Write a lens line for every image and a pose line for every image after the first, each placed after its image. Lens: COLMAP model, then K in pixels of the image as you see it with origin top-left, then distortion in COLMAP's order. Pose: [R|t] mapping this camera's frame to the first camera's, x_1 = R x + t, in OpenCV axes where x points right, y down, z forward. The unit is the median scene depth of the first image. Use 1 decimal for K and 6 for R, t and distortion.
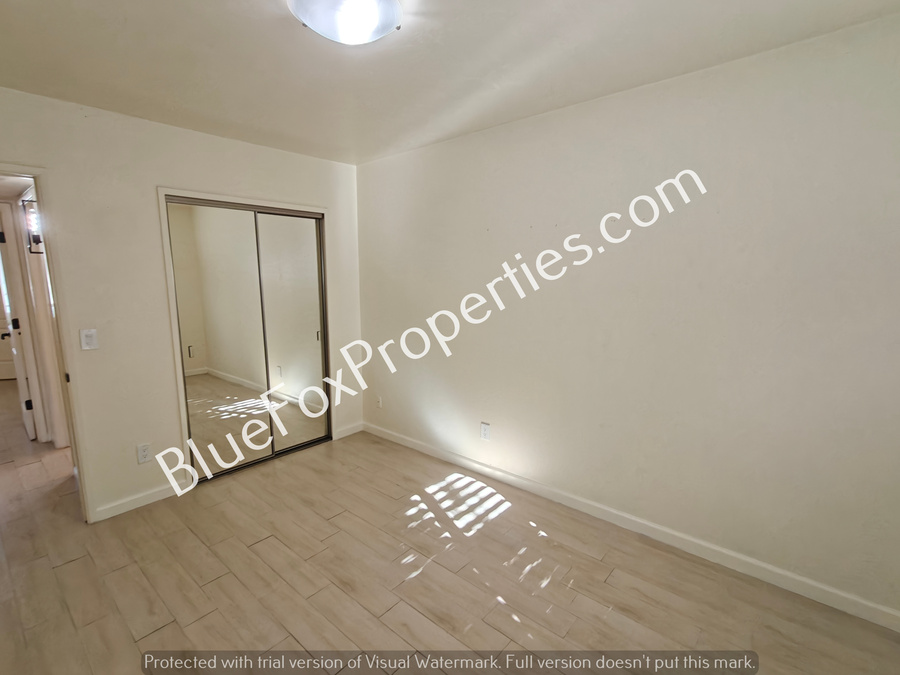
lens RADIAL K [[431.9, 0, 447.7], [0, 431.9, 341.9], [0, 0, 1]] dist [-0.016985, 0.007542]
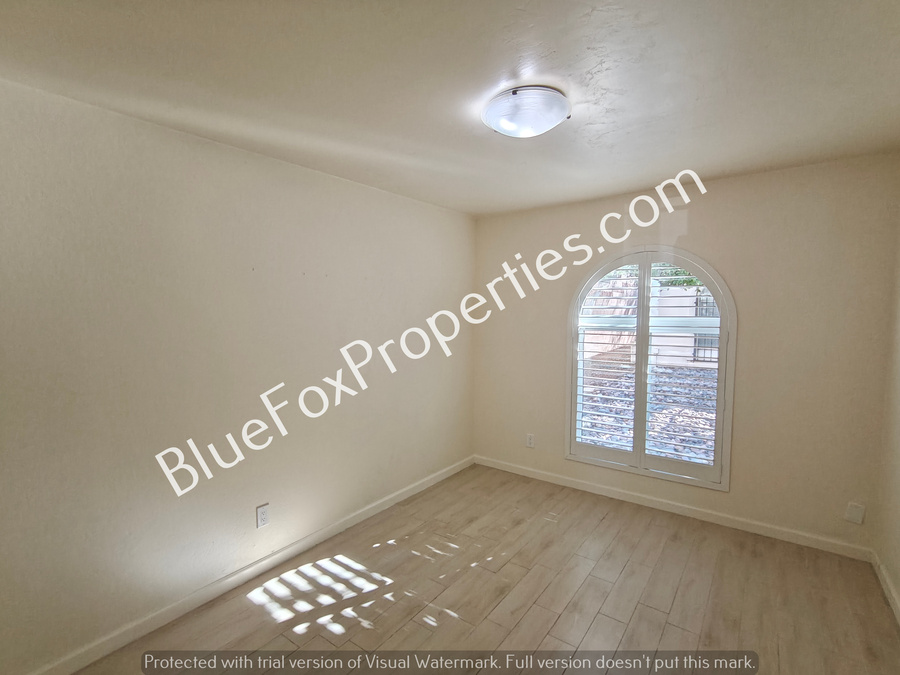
lens RADIAL K [[431.9, 0, 447.7], [0, 431.9, 341.9], [0, 0, 1]] dist [-0.016985, 0.007542]
pose [[-0.087441, -0.070971, 0.993638, -0.825799], [0.160533, 0.983418, 0.084368, -0.142200], [-0.983150, 0.166889, -0.074597, 0.776552]]
